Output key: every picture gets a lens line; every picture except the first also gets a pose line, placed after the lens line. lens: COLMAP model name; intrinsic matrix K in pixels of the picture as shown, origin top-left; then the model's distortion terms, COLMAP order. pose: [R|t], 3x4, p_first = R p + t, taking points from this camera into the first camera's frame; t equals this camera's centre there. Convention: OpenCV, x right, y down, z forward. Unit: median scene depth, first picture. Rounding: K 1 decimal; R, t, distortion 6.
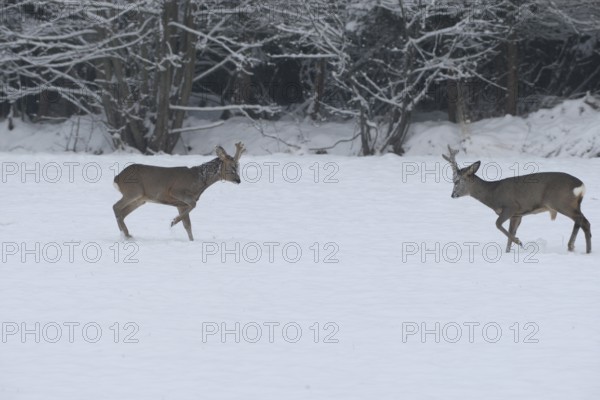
lens RADIAL K [[280.1, 0, 300.0], [0, 280.1, 200.0], [0, 0, 1]] dist [0.002561, 0.000051]
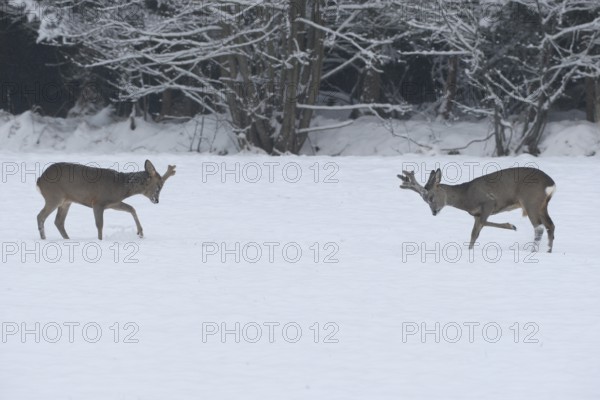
lens RADIAL K [[280.1, 0, 300.0], [0, 280.1, 199.8], [0, 0, 1]] dist [0.002561, 0.000051]
pose [[1.000000, 0.000509, -0.000647, -0.453158], [-0.000509, 1.000000, -0.000197, -0.007761], [0.000647, 0.000198, 1.000000, 0.034257]]
